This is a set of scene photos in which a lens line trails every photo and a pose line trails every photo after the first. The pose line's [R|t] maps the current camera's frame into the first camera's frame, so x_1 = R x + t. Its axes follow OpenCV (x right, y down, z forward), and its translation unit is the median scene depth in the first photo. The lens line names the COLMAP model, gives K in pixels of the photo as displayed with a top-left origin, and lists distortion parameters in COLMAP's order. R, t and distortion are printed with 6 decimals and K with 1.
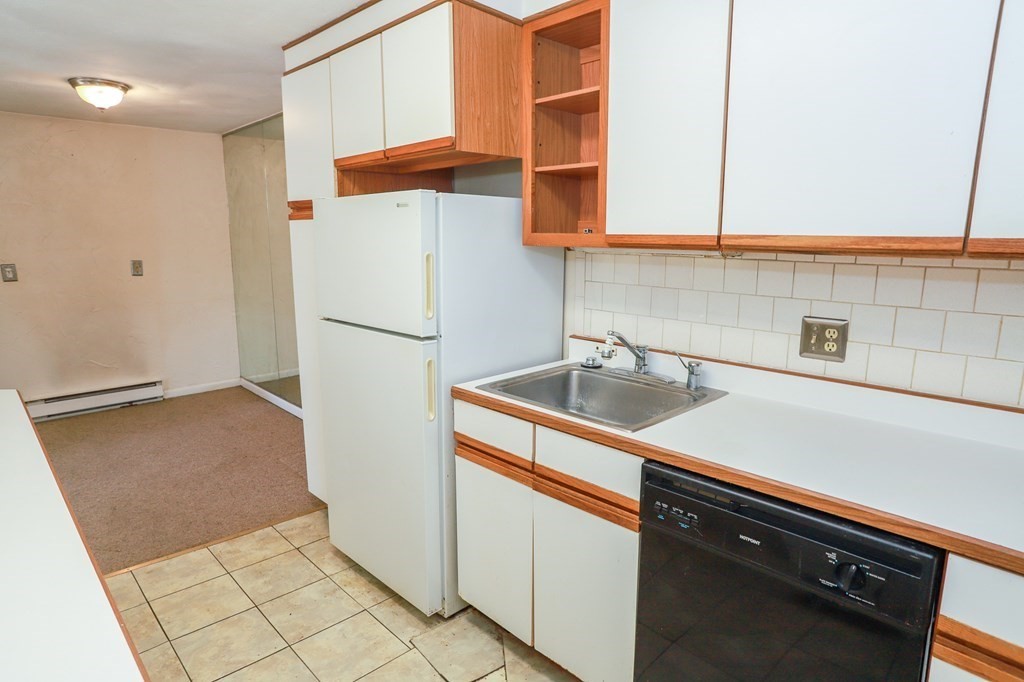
lens RADIAL K [[584.9, 0, 505.7], [0, 584.9, 340.6], [0, 0, 1]] dist [-0.068566, 0.048025]
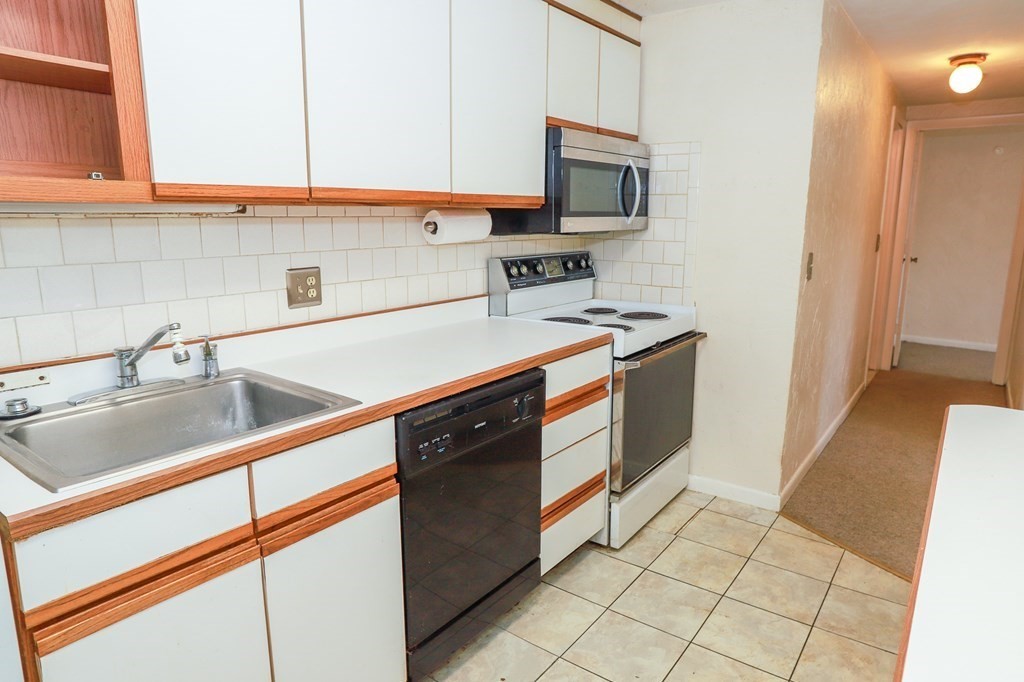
lens RADIAL K [[629.0, 0, 526.0], [0, 629.0, 339.8], [0, 0, 1]] dist [-0.073162, 0.054547]
pose [[-0.173382, -0.194635, 0.965430, -0.555722], [0.174151, 0.958770, 0.224568, -0.082243], [-0.969335, 0.207066, -0.132337, 0.634508]]
